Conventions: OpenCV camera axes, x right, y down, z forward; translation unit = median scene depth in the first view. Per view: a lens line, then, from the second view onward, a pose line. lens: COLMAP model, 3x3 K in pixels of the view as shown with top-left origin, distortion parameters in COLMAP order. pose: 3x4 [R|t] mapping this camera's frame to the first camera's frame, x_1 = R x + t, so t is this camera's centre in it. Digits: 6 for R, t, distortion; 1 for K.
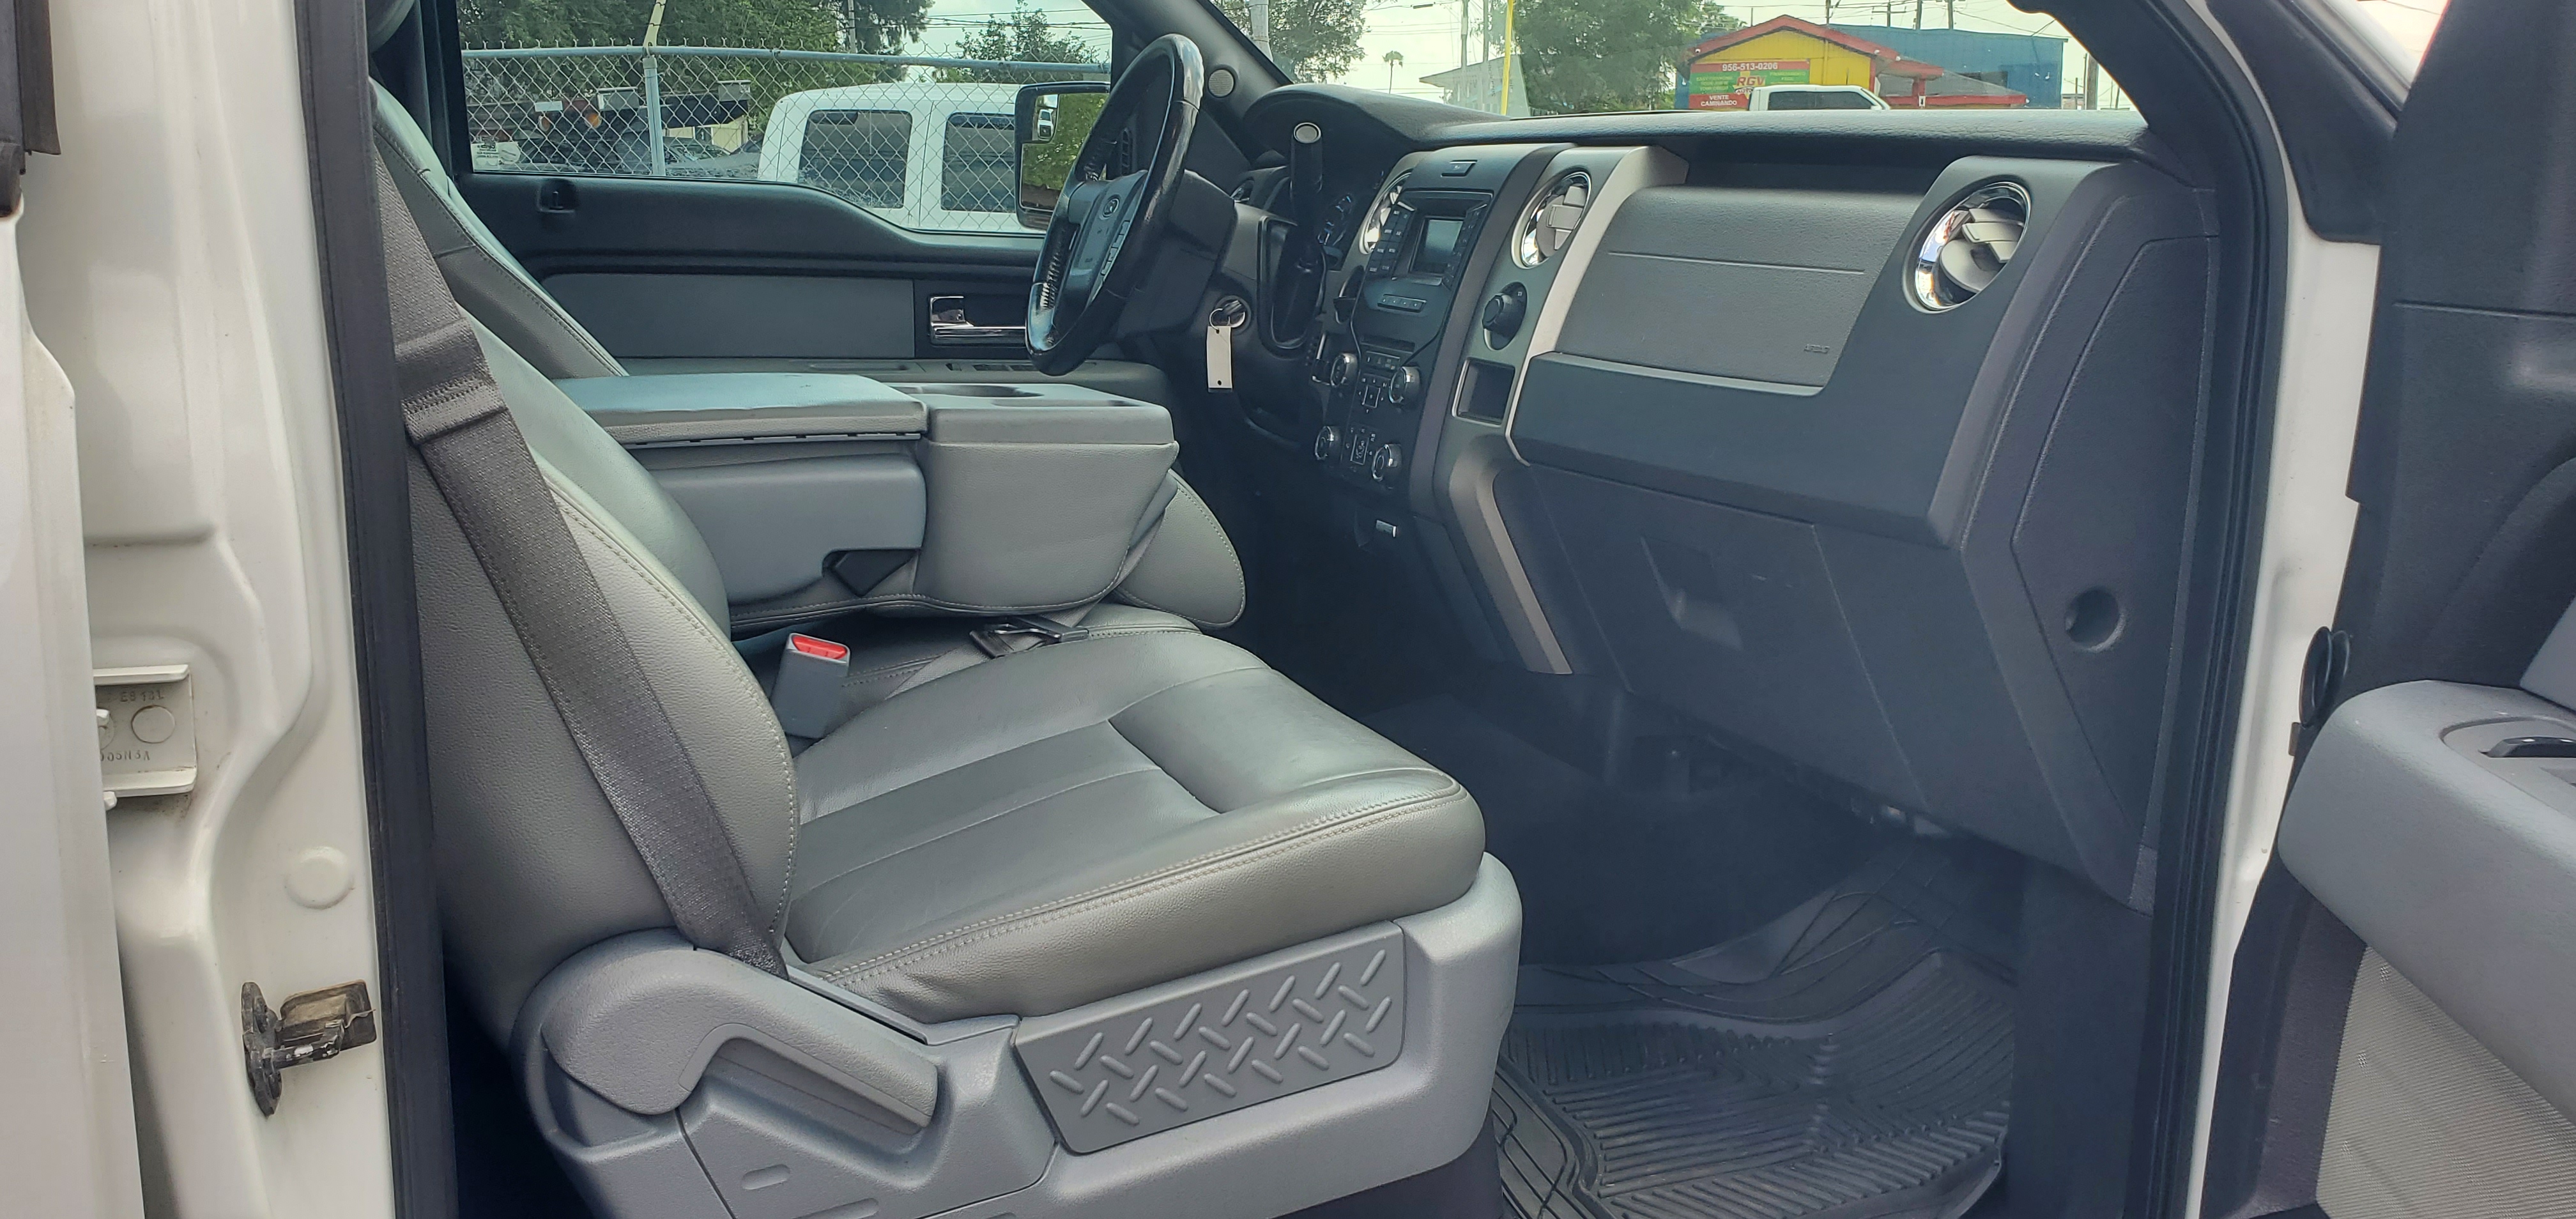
lens RADIAL K [[2023.7, 0, 1266.0], [0, 2023.7, 674.5], [0, 0, 1]] dist [0.014370, -0.010503]
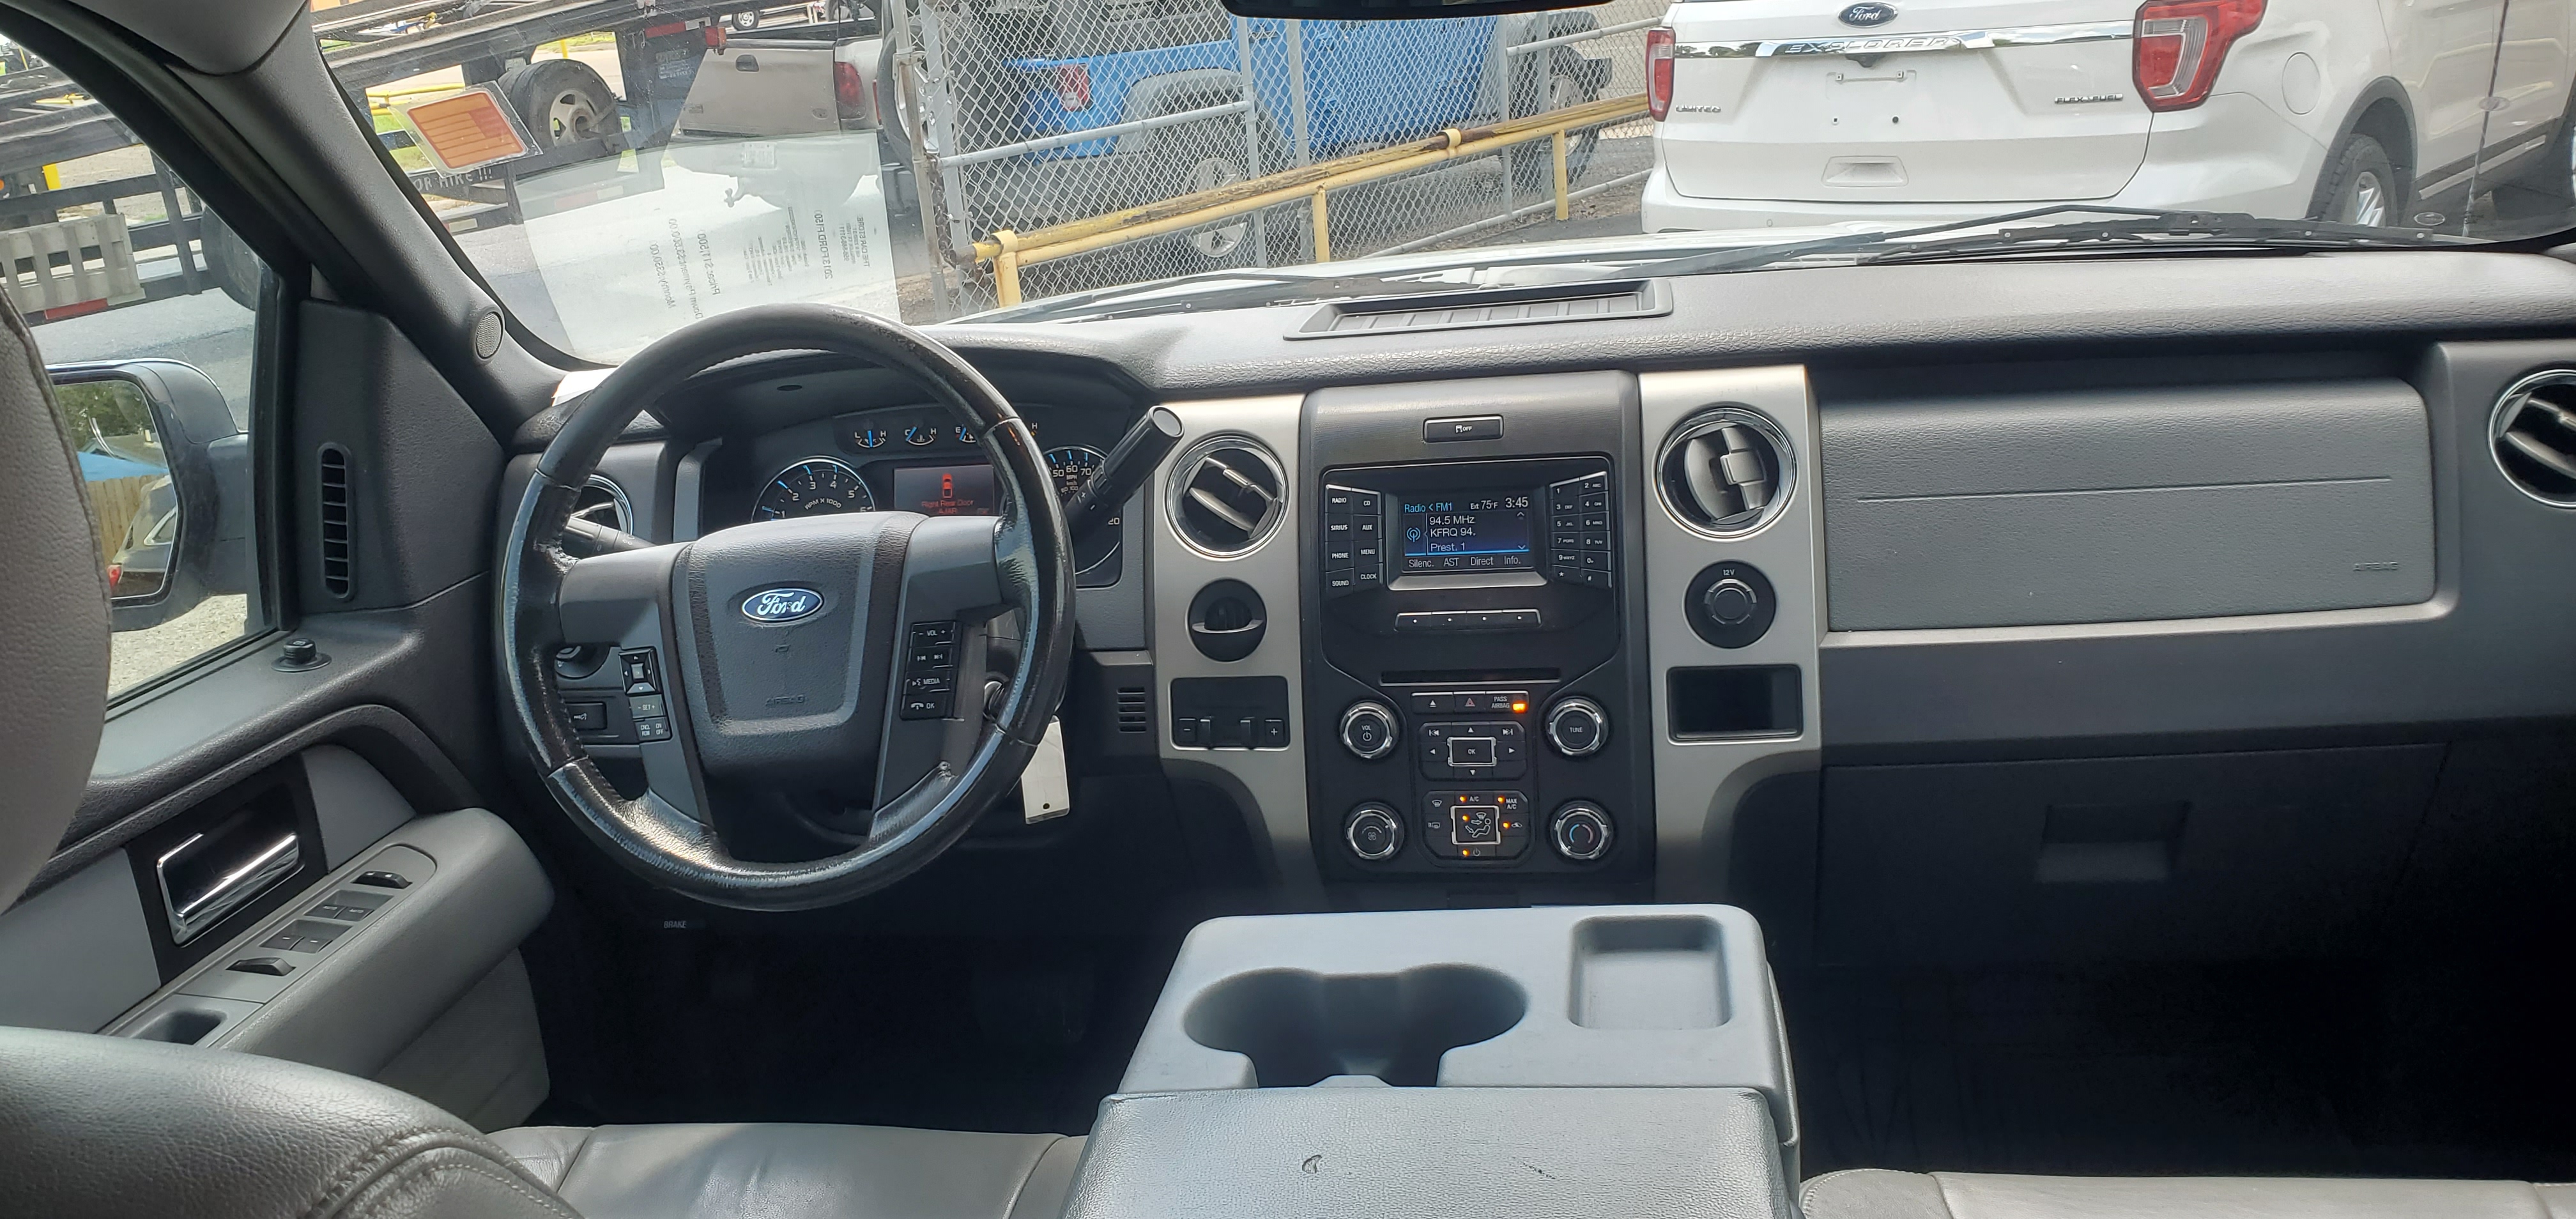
lens RADIAL K [[1932.4, 0, 1288.0], [0, 1932.4, 609.5], [0, 0, 1]] dist [-0.004751, -0.003734]
pose [[0.487058, -0.315774, 0.814286, -0.473898], [0.292385, 0.937504, 0.188670, -0.300390], [-0.822974, 0.146192, 0.548946, 0.589227]]
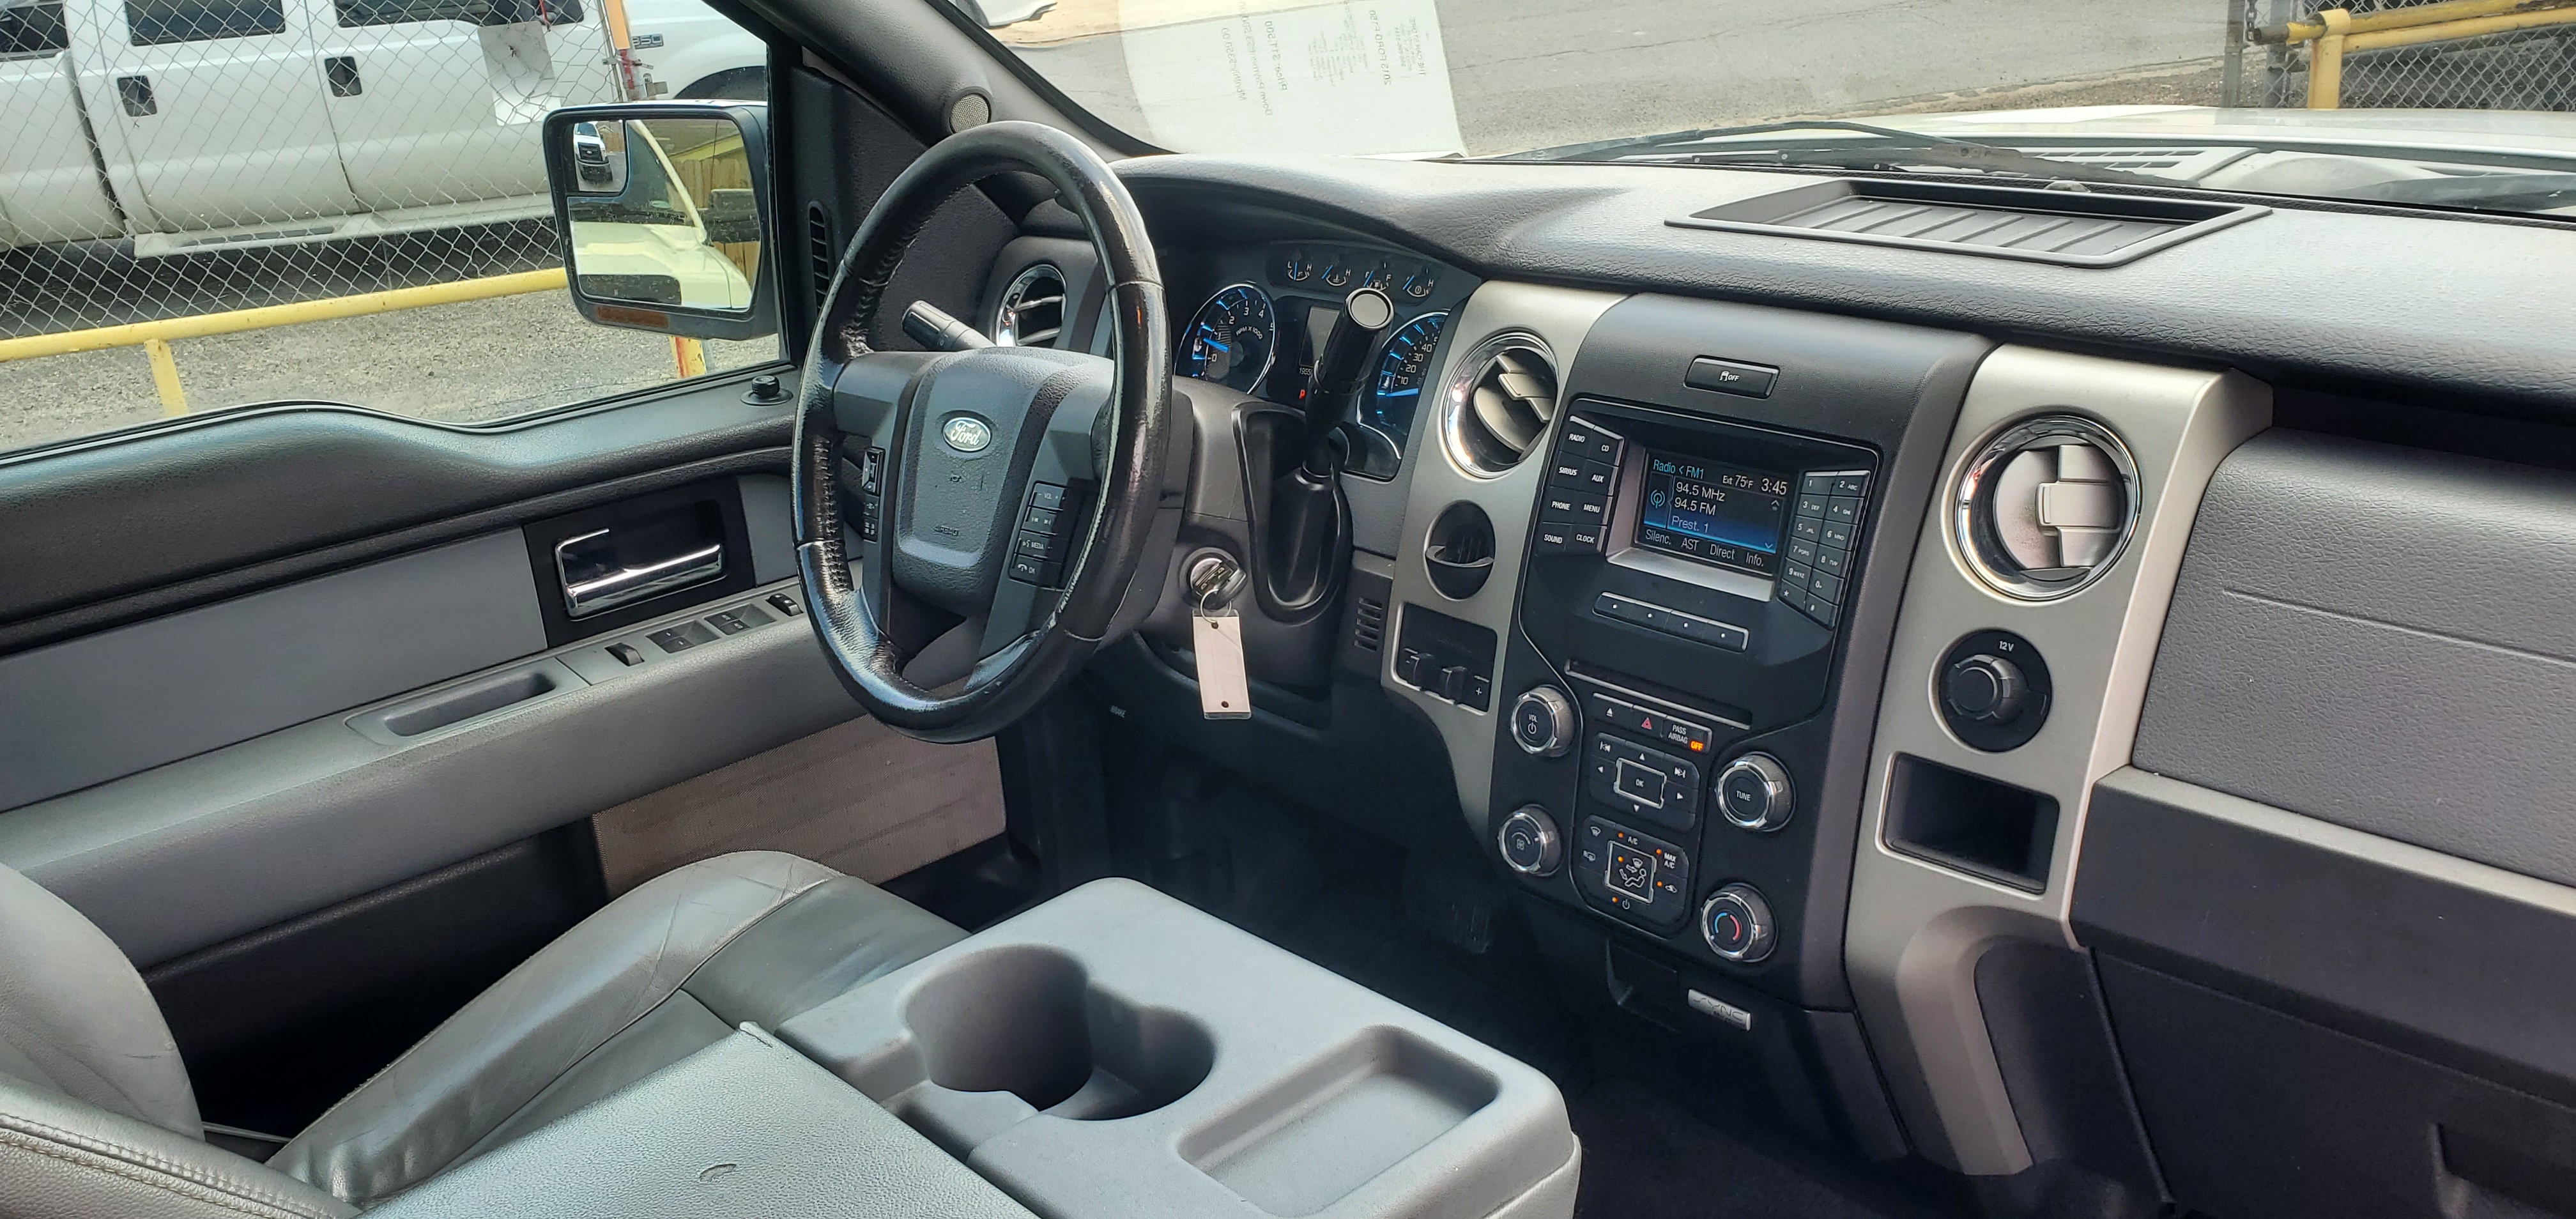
lens RADIAL K [[2023.7, 0, 1266.0], [0, 2023.7, 674.5], [0, 0, 1]] dist [0.014370, -0.010503]
pose [[0.925789, -0.219167, 0.308028, -0.196036], [0.173017, 0.970096, 0.170231, -0.254672], [-0.336126, -0.104303, 0.936024, 0.438821]]
